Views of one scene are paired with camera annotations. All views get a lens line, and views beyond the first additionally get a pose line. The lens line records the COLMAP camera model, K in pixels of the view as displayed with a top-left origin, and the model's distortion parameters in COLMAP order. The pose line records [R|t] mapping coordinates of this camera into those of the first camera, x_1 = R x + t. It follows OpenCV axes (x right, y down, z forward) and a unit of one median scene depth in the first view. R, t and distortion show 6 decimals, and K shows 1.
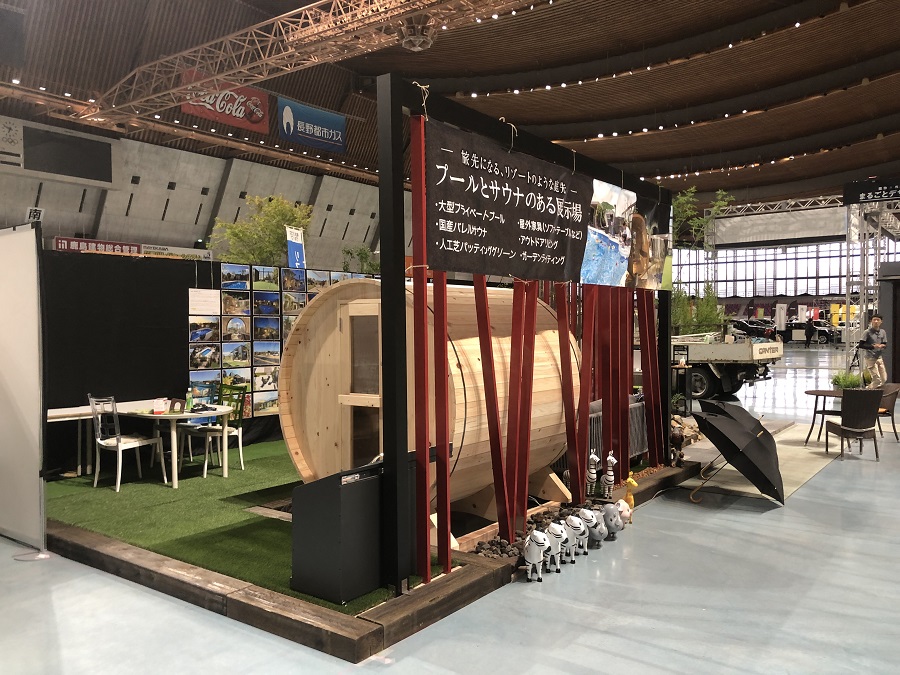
lens RADIAL K [[744.2, 0, 461.1], [0, 744.2, 338.5], [0, 0, 1]] dist [0.008081, 0.000105]
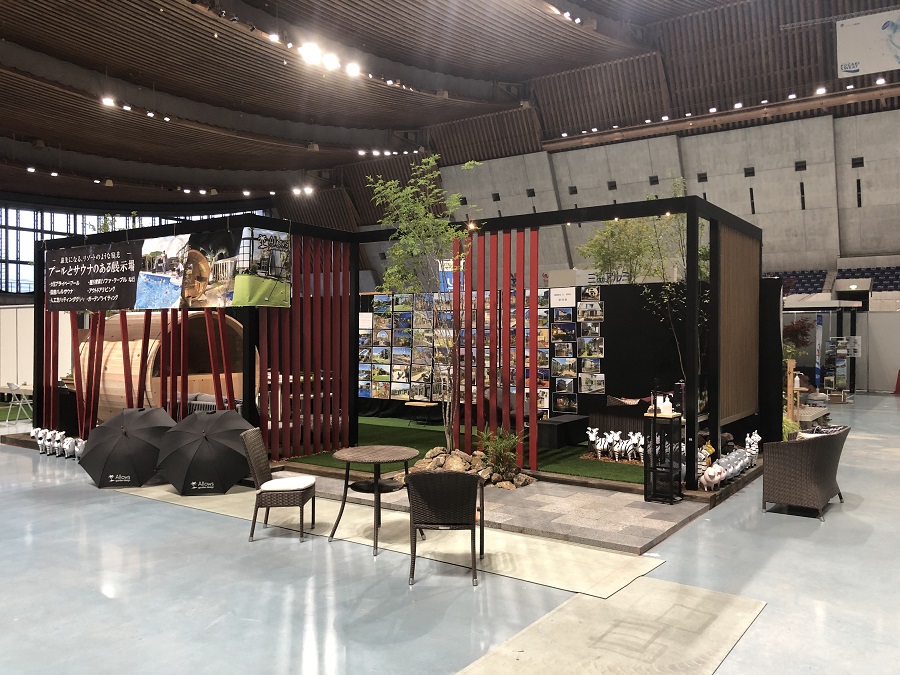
lens RADIAL K [[744.2, 0, 461.1], [0, 744.2, 338.5], [0, 0, 1]] dist [0.008081, 0.000105]
pose [[0.024414, 0.011128, -0.999640, 1.219408], [-0.026080, 0.999605, 0.010491, -0.032224], [0.999362, 0.025815, 0.024695, 1.145053]]
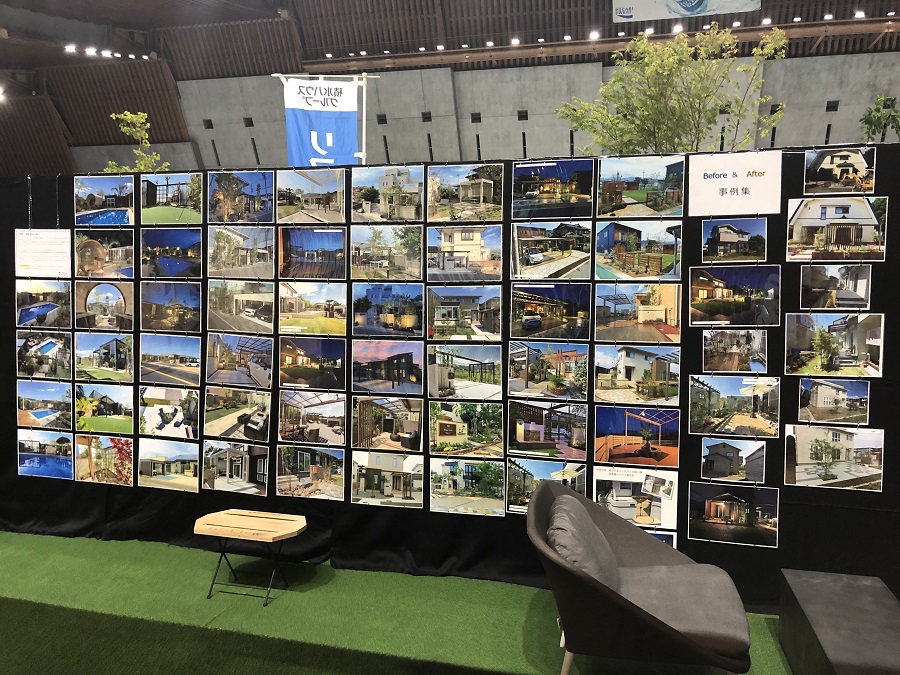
lens RADIAL K [[744.2, 0, 461.1], [0, 744.2, 338.5], [0, 0, 1]] dist [0.008081, 0.000105]
pose [[0.353336, 0.076591, -0.932356, 0.256985], [-0.031869, 0.997050, 0.069828, -0.034222], [0.934953, 0.005040, 0.354735, 1.068221]]
